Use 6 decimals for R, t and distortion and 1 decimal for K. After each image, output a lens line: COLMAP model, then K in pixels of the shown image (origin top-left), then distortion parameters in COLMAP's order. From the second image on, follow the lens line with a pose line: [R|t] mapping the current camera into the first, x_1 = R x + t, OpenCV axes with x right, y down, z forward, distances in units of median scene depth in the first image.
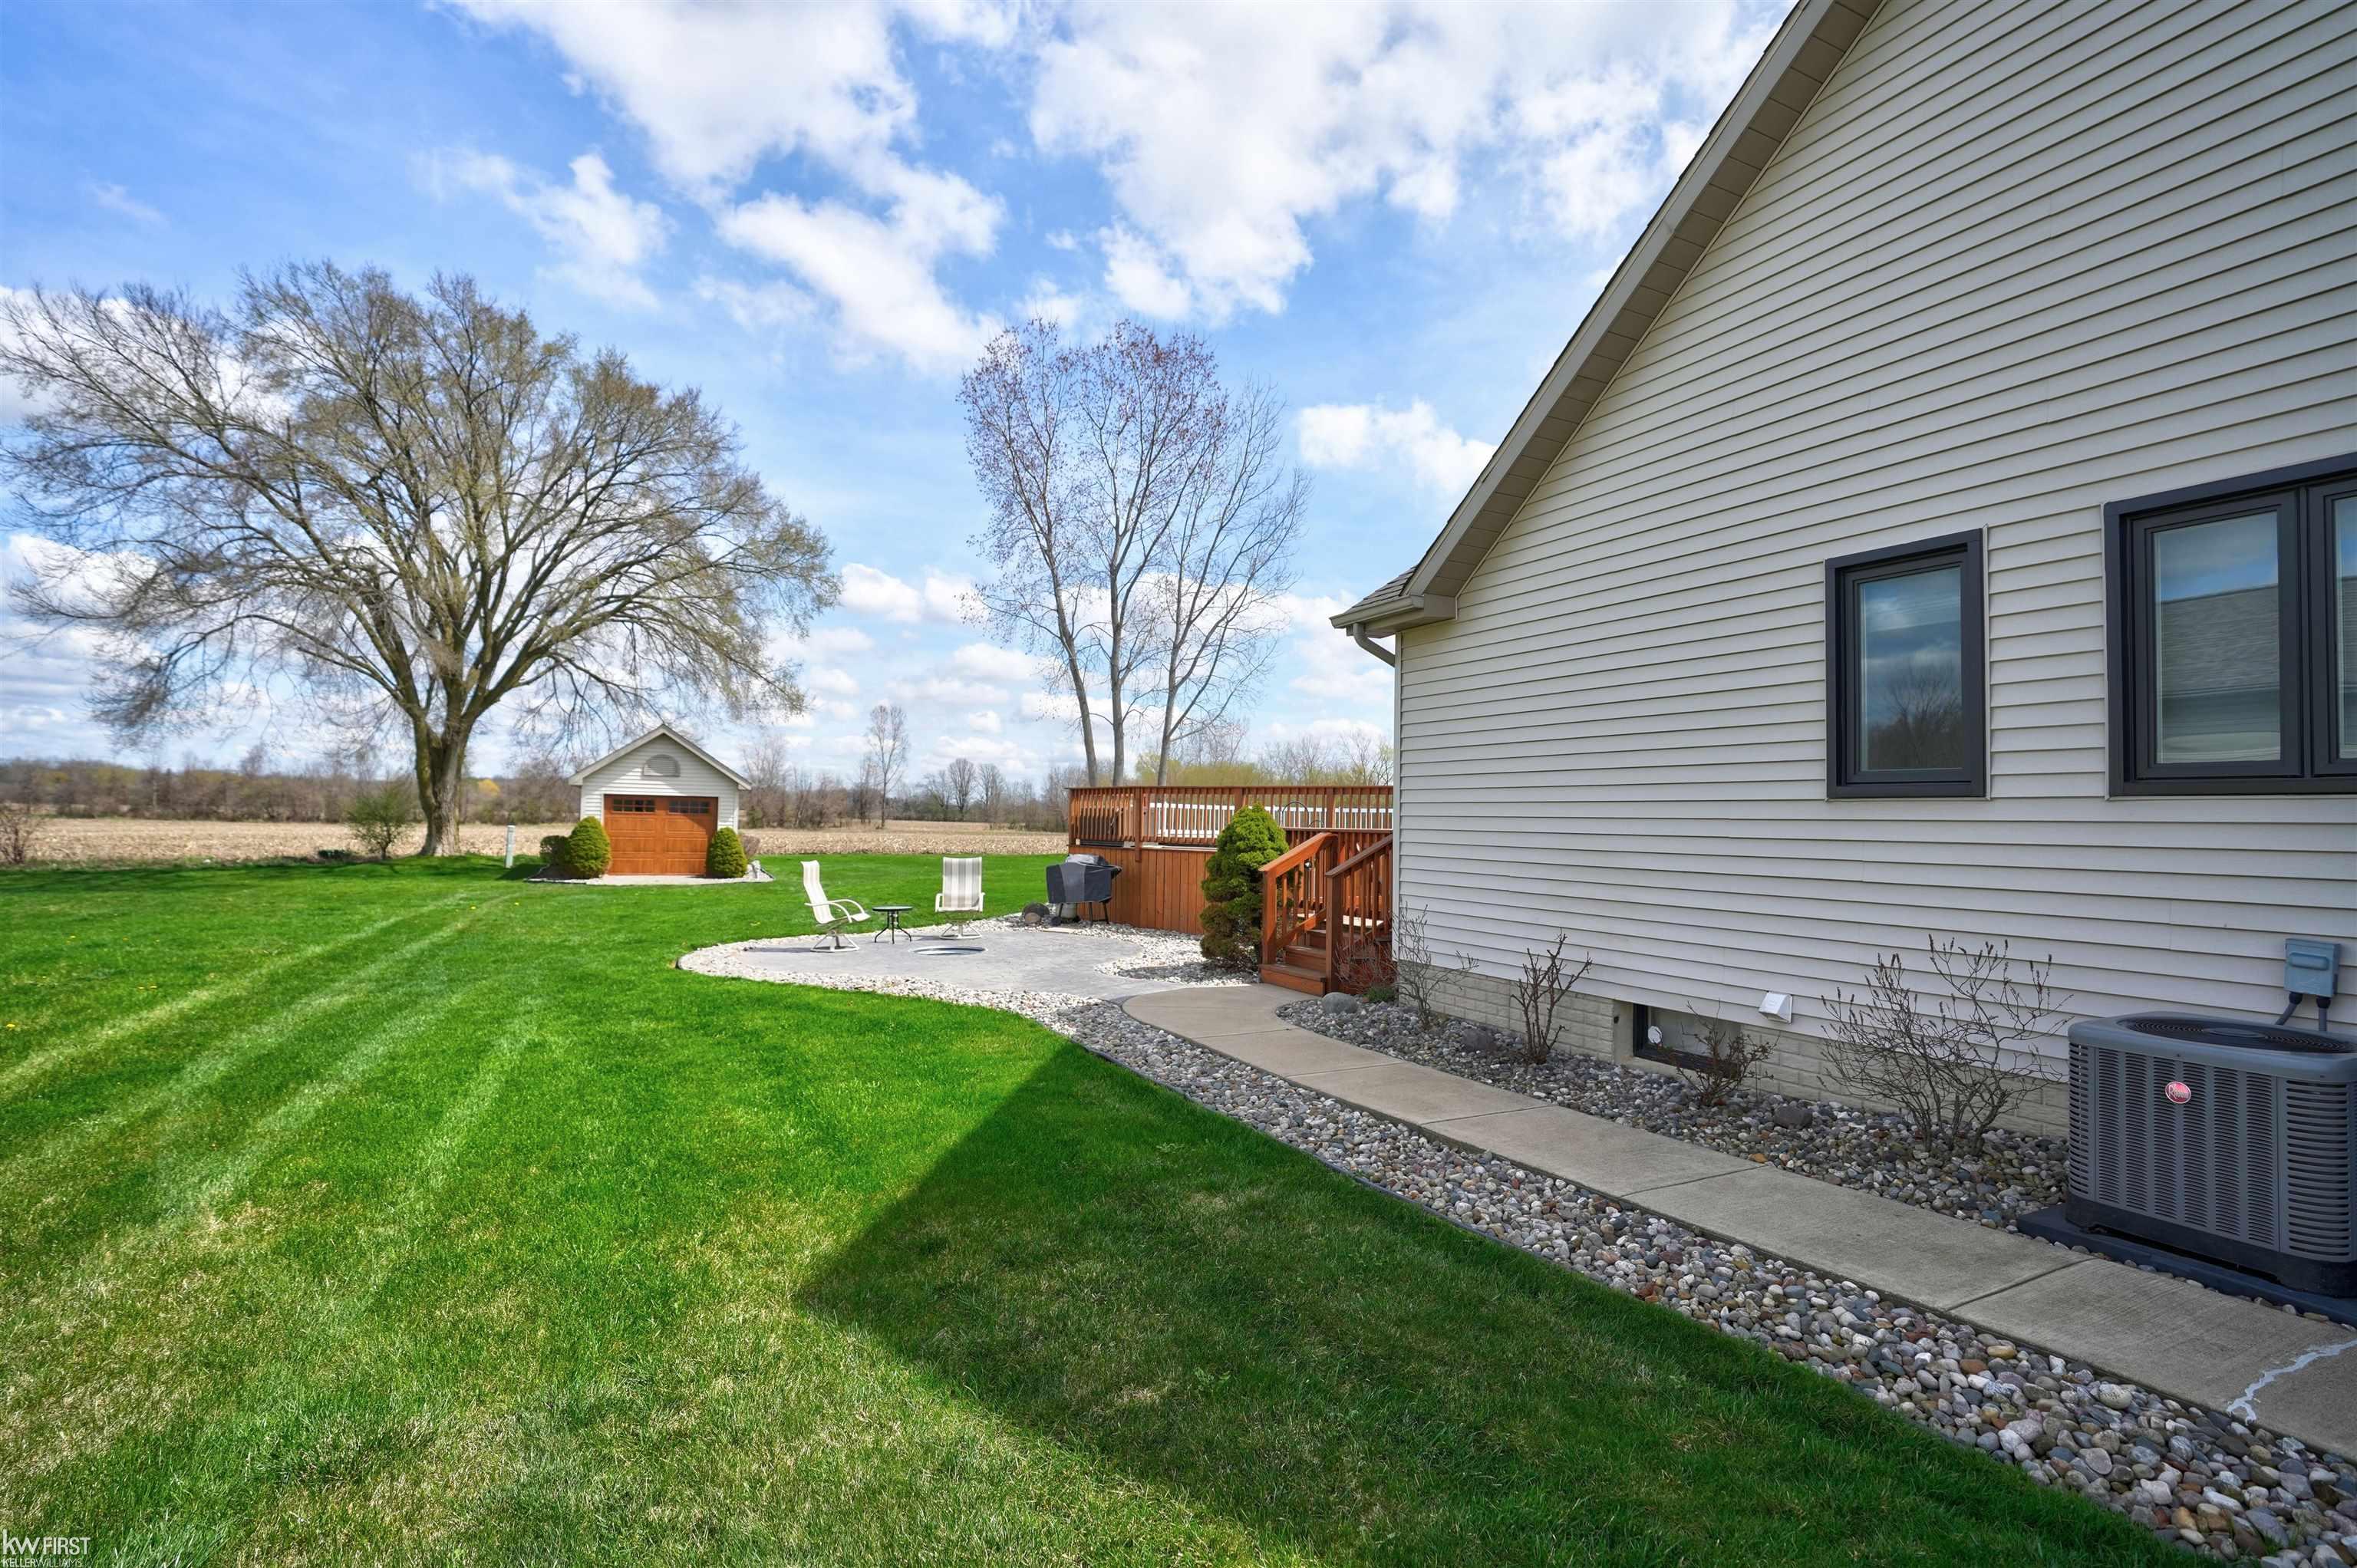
lens RADIAL K [[1111.3, 0, 1187.4], [0, 1111.3, 793.4], [0, 0, 1]] dist [-0.047049, 0.000177]
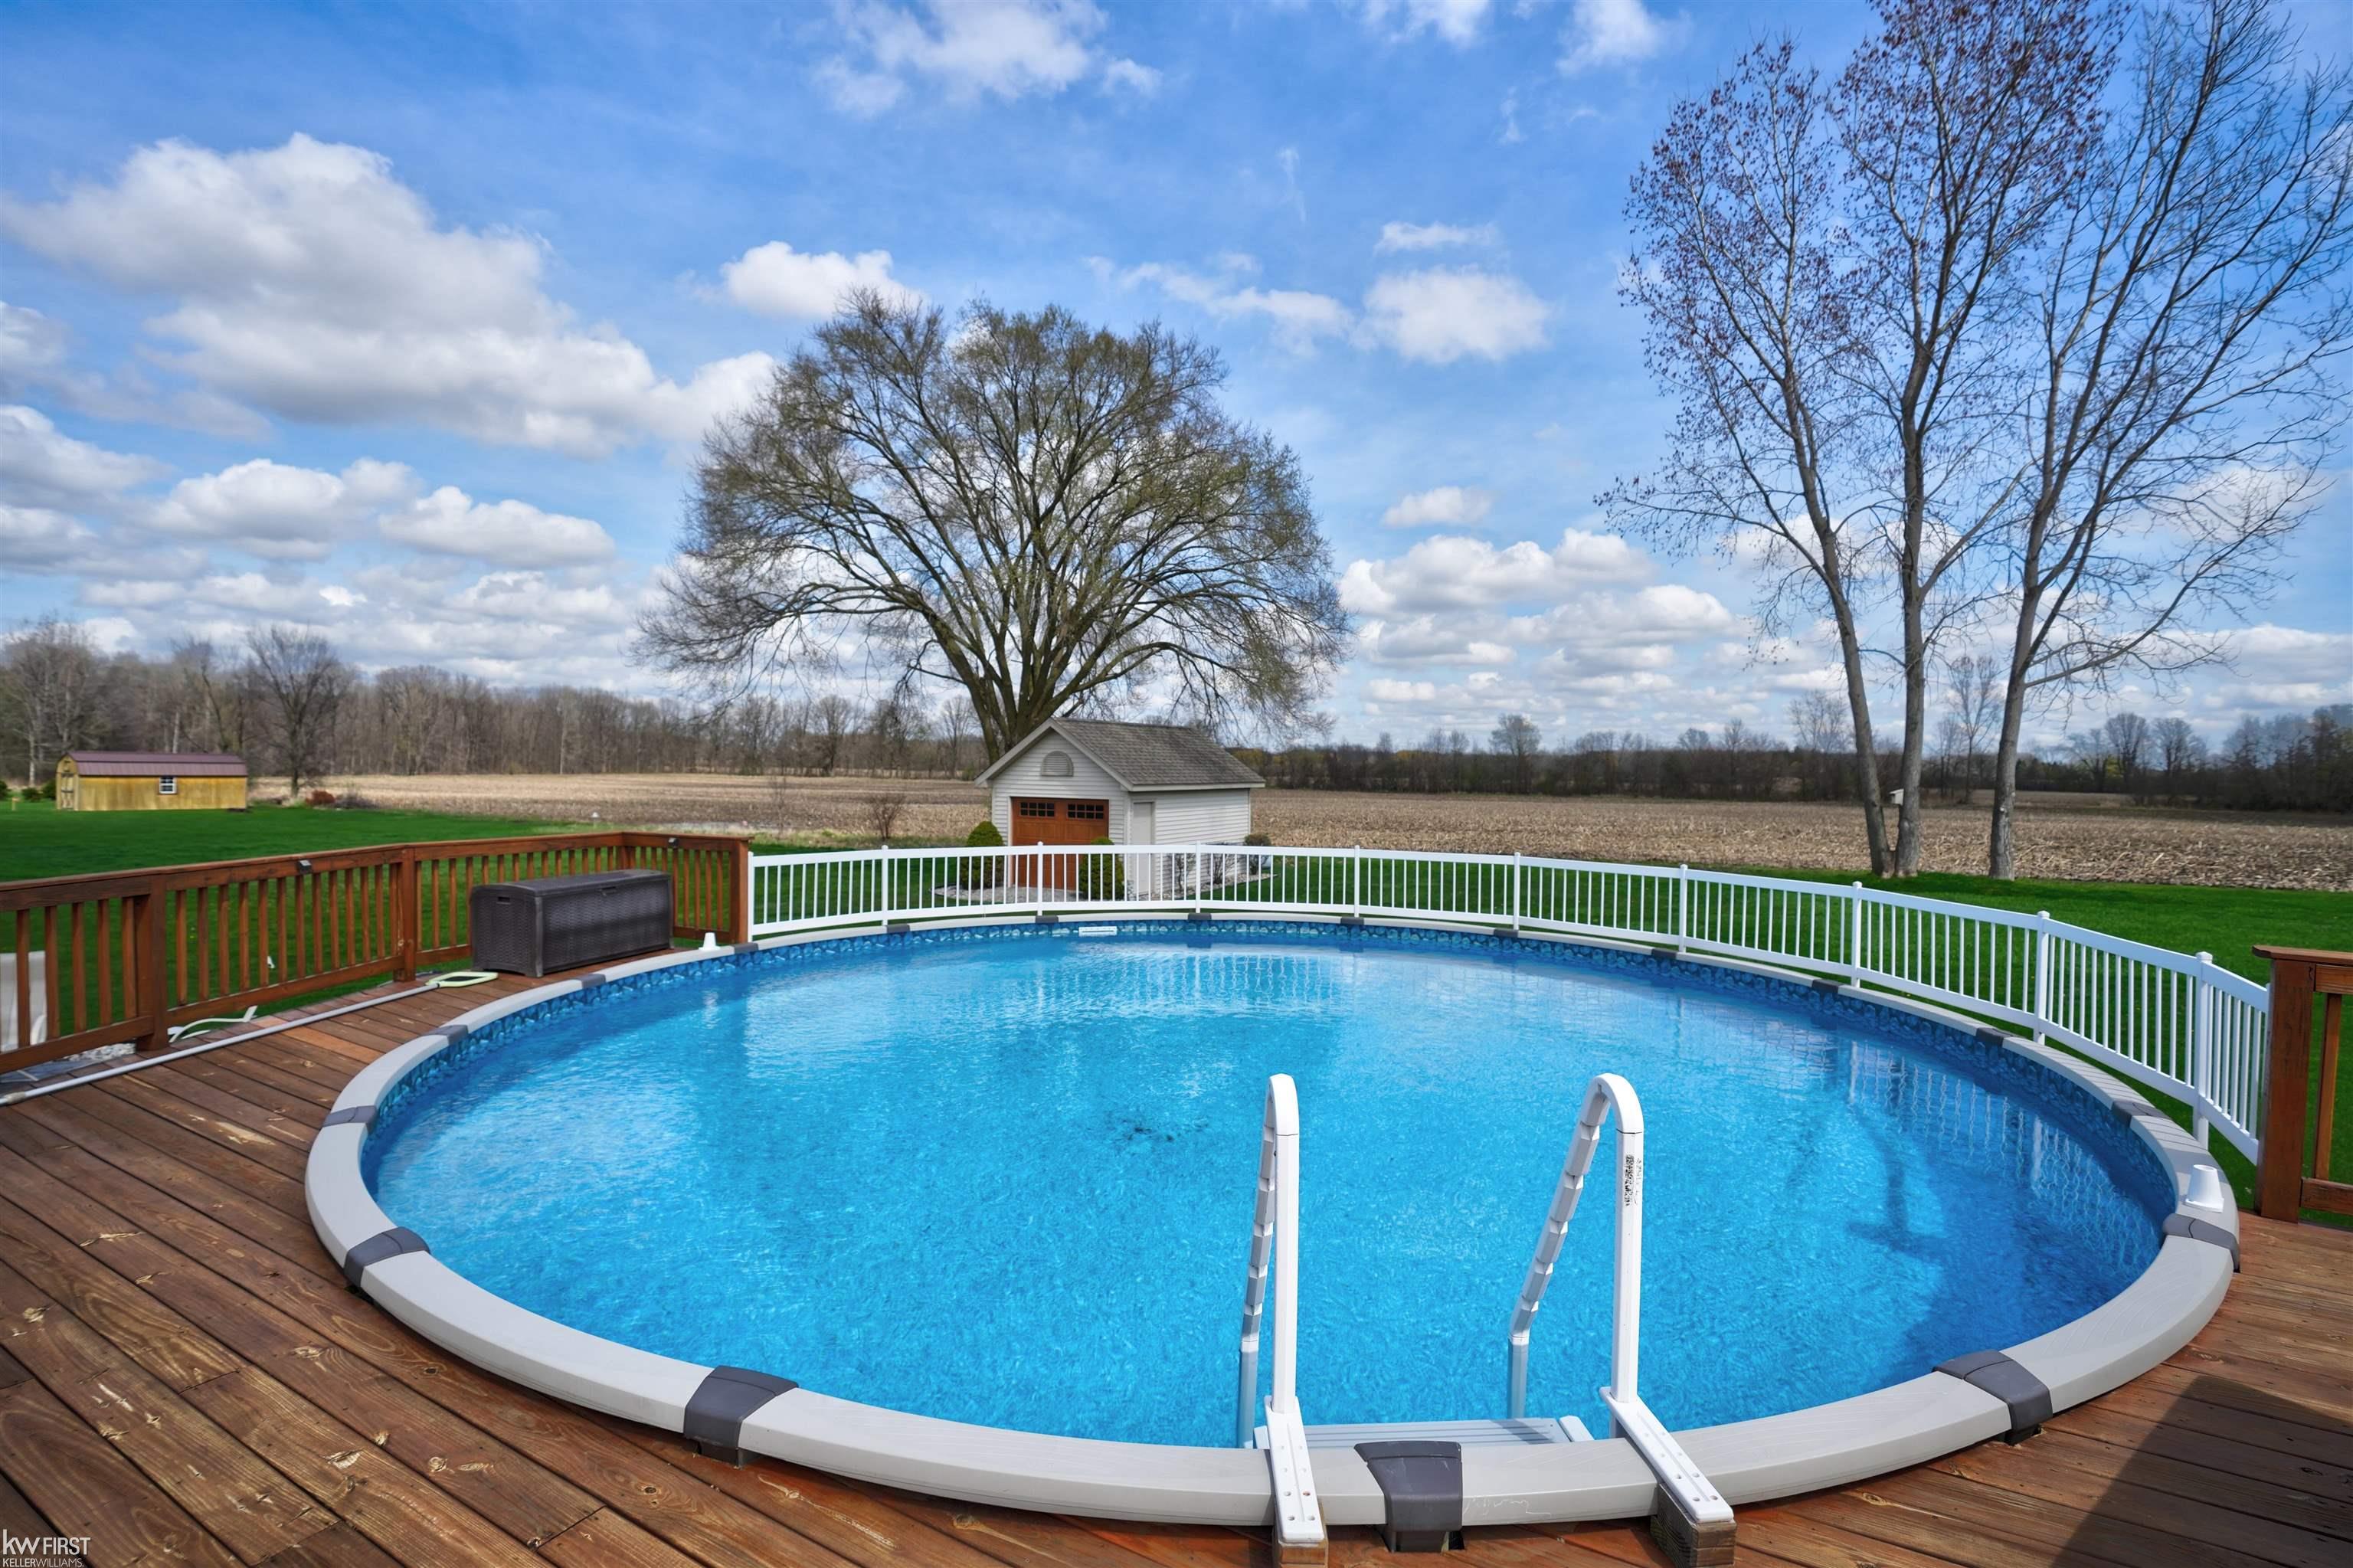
lens RADIAL K [[1068.8, 0, 1187.5], [0, 1068.8, 797.2], [0, 0, 1]] dist [-0.065264, 0.023301]
pose [[0.571491, 0.009659, -0.820552, 0.173603], [0.017750, 0.999551, 0.024129, -0.010610], [0.820417, -0.028354, 0.571063, 0.358479]]
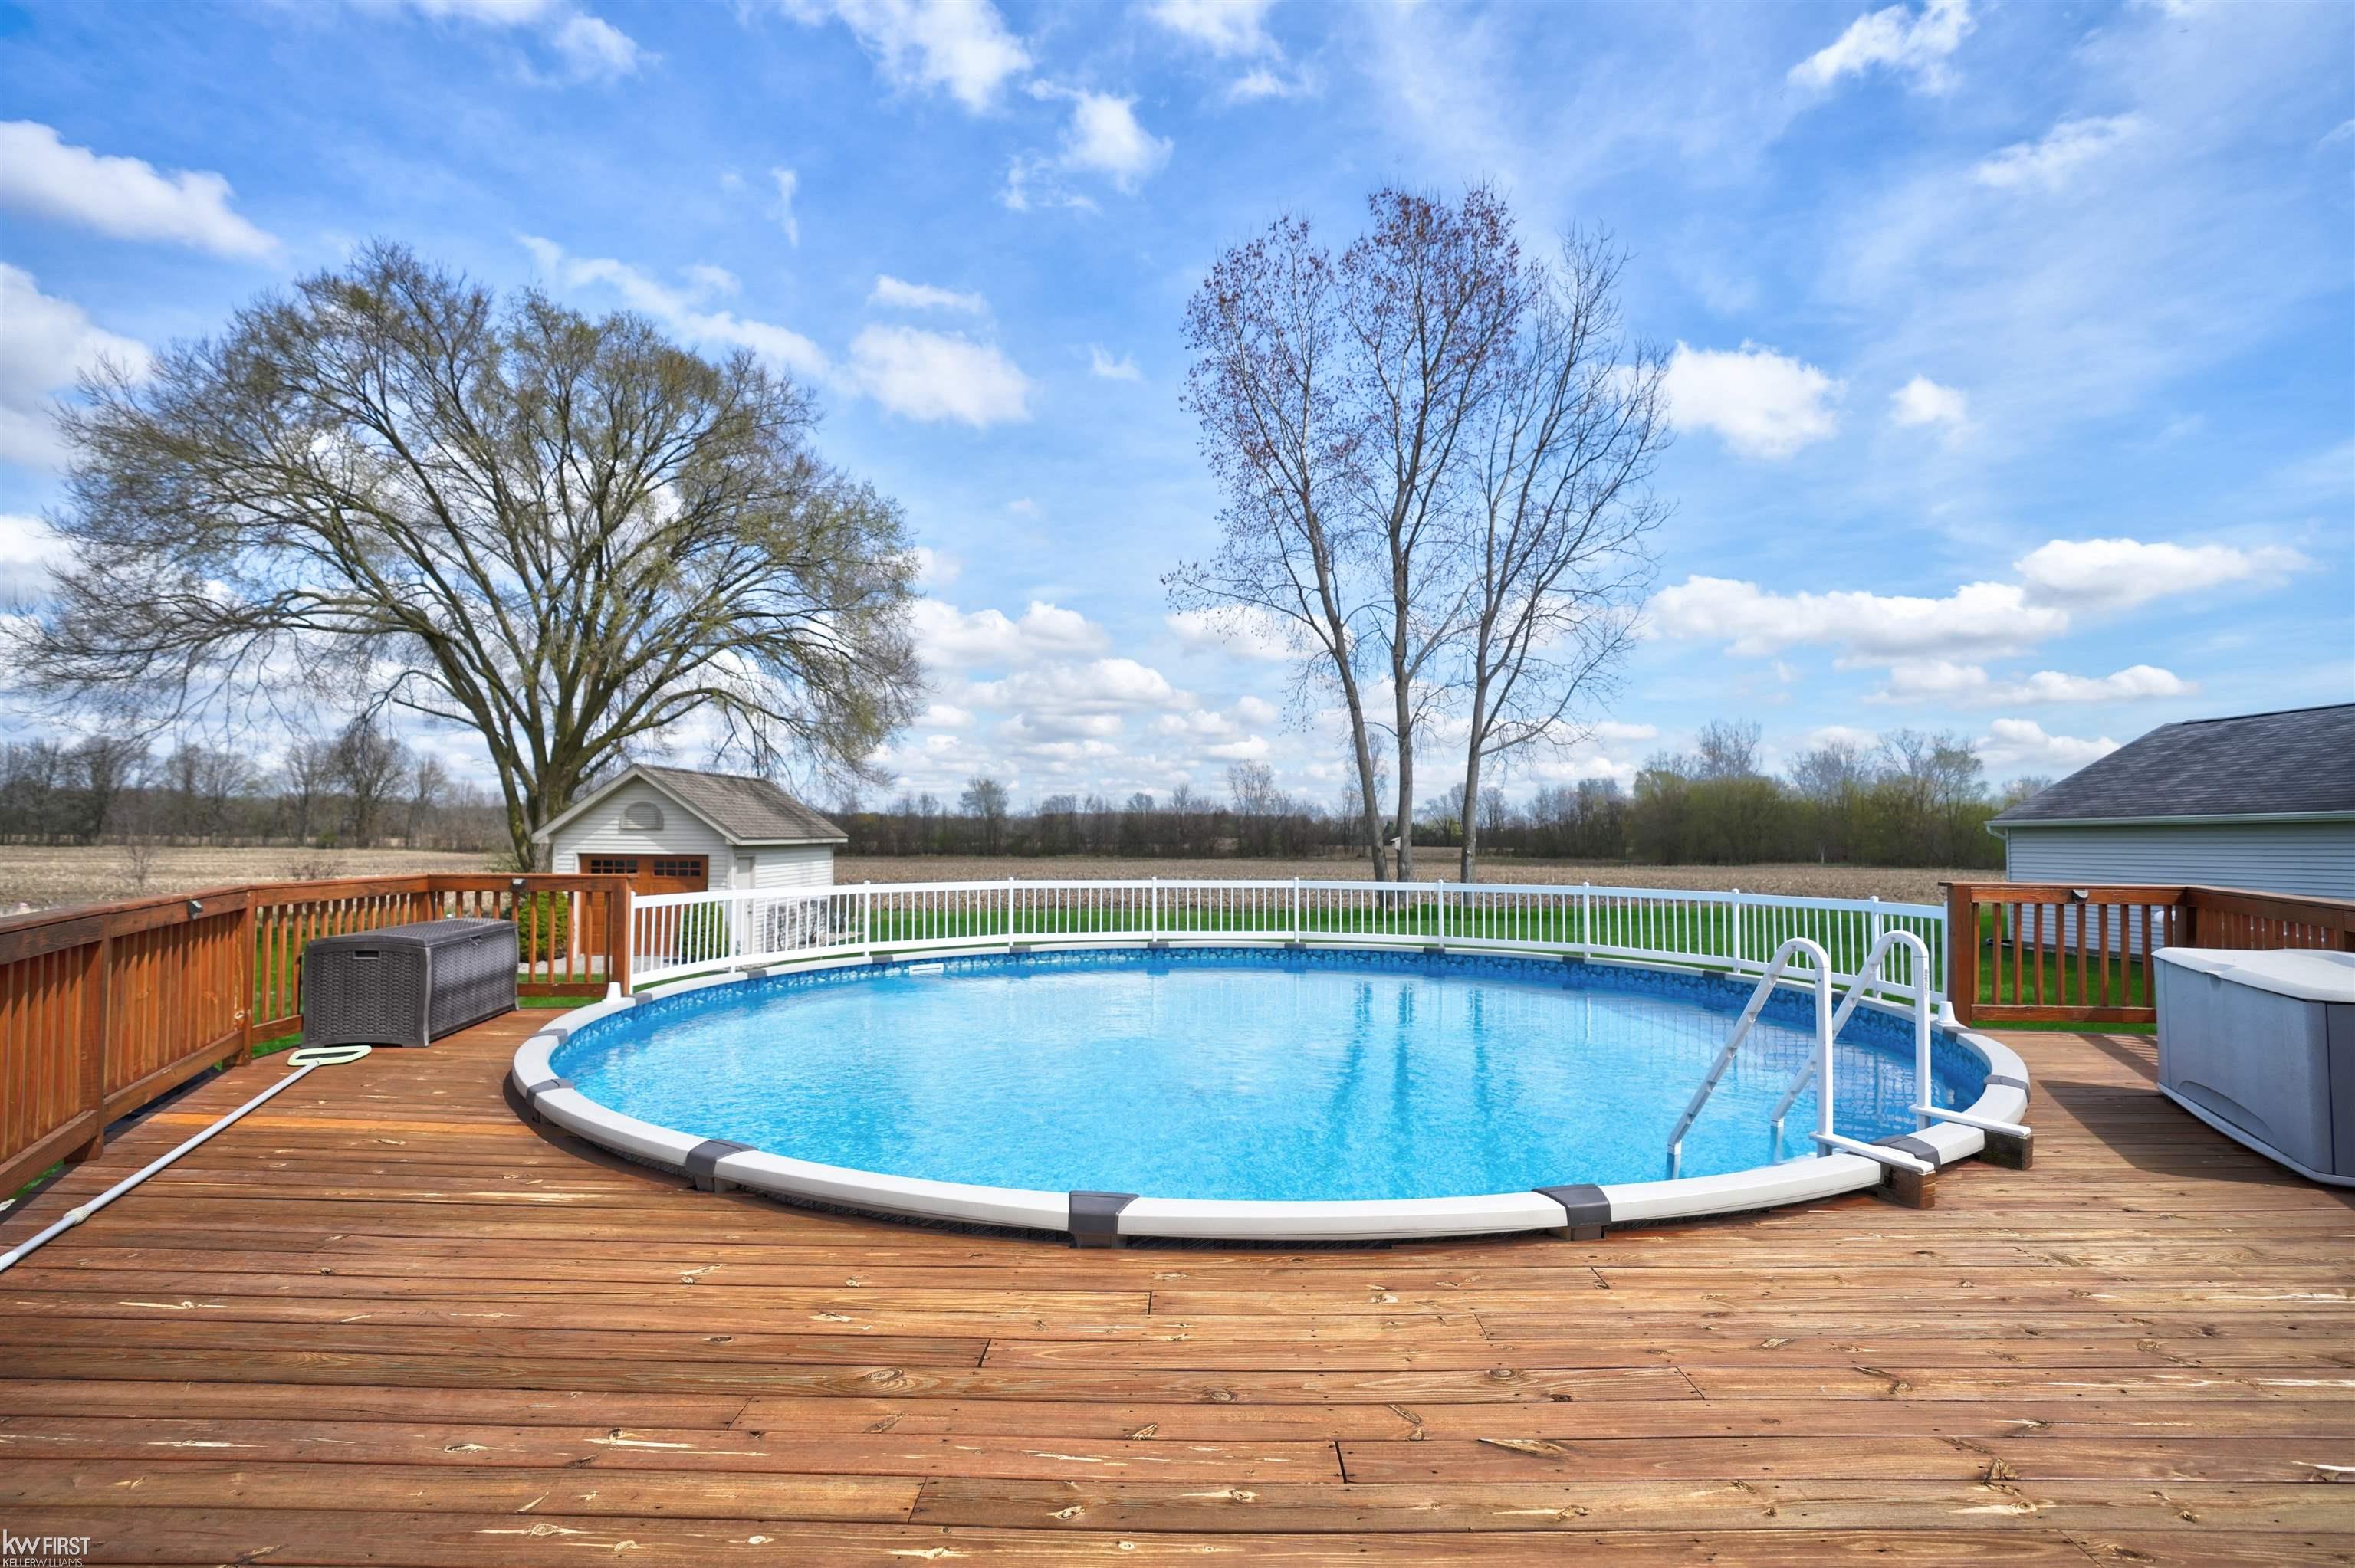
lens RADIAL K [[1091.1, 0, 1187.0], [0, 1091.1, 789.1], [0, 0, 1]] dist [-0.054956, 0.000505]
pose [[0.892729, -0.035180, -0.449218, 0.131351], [0.023358, 0.999220, -0.031834, -0.006531], [0.449987, 0.017927, 0.892855, 0.293748]]
